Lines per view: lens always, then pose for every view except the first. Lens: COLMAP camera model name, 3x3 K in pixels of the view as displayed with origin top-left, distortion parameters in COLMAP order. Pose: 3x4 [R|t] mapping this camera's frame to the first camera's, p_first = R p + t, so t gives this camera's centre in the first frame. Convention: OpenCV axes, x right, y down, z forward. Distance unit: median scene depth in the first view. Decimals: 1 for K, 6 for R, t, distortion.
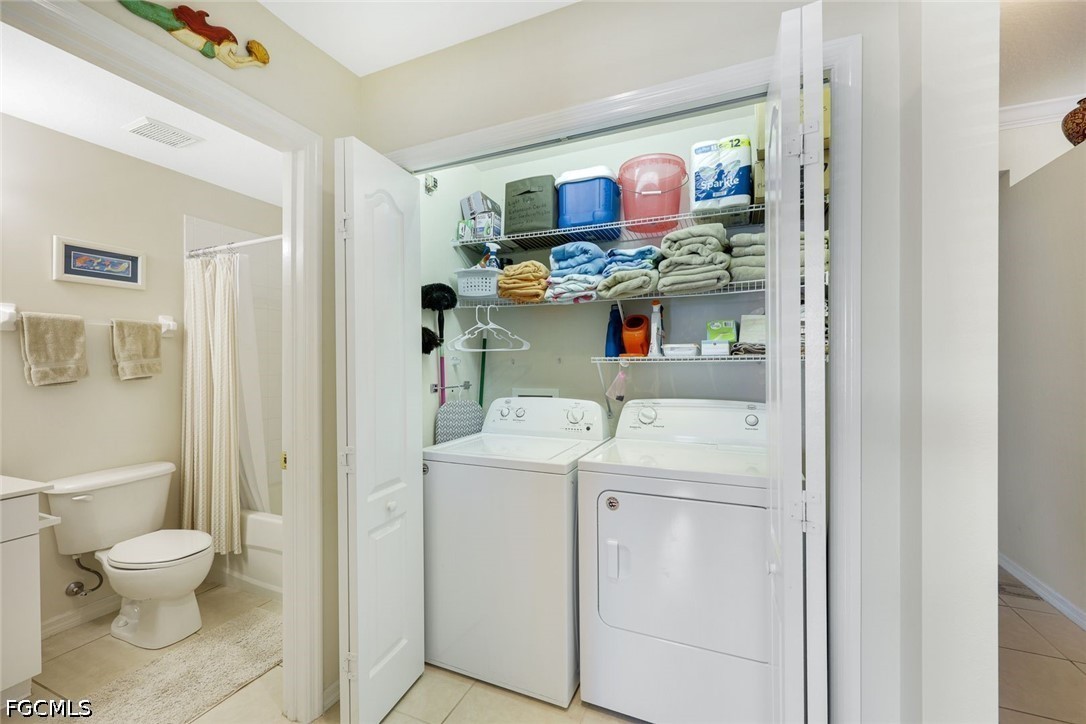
lens RADIAL K [[441.1, 0, 537.7], [0, 441.1, 360.3], [0, 0, 1]] dist [-0.001073, 0.000082]
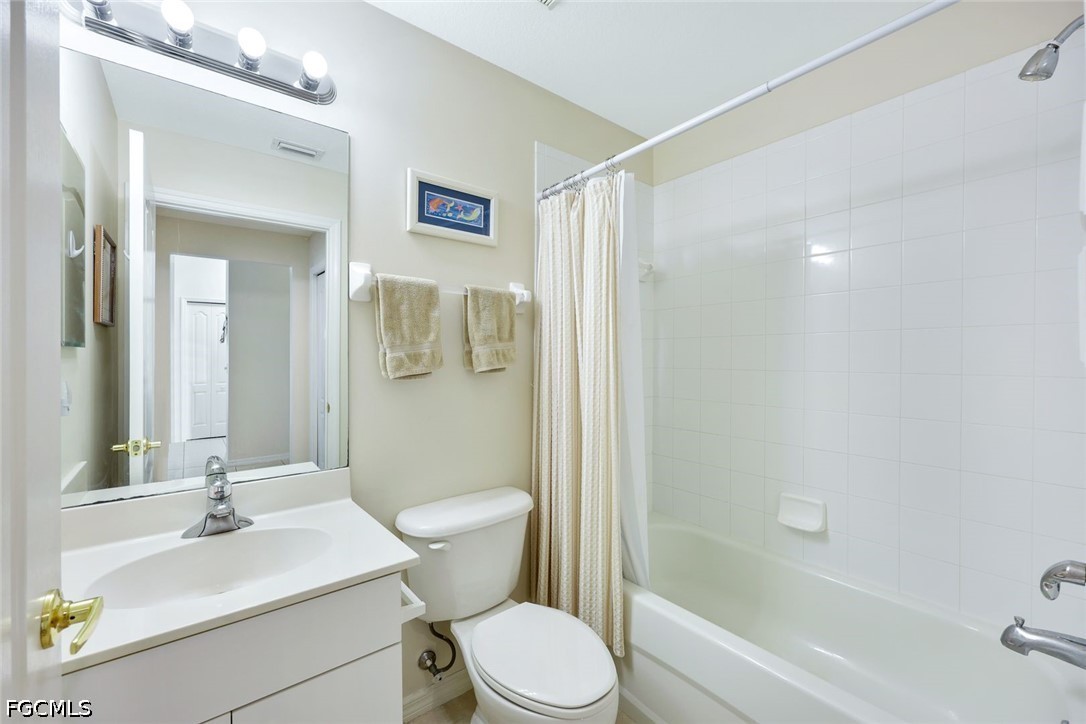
lens RADIAL K [[441.1, 0, 547.7], [0, 441.1, 359.3], [0, 0, 1]] dist [-0.001073, 0.000082]
pose [[0.887204, 0.009300, -0.461284, -0.520701], [-0.005399, 0.999938, 0.009775, 0.016831], [0.461347, -0.006182, 0.887198, 0.431568]]
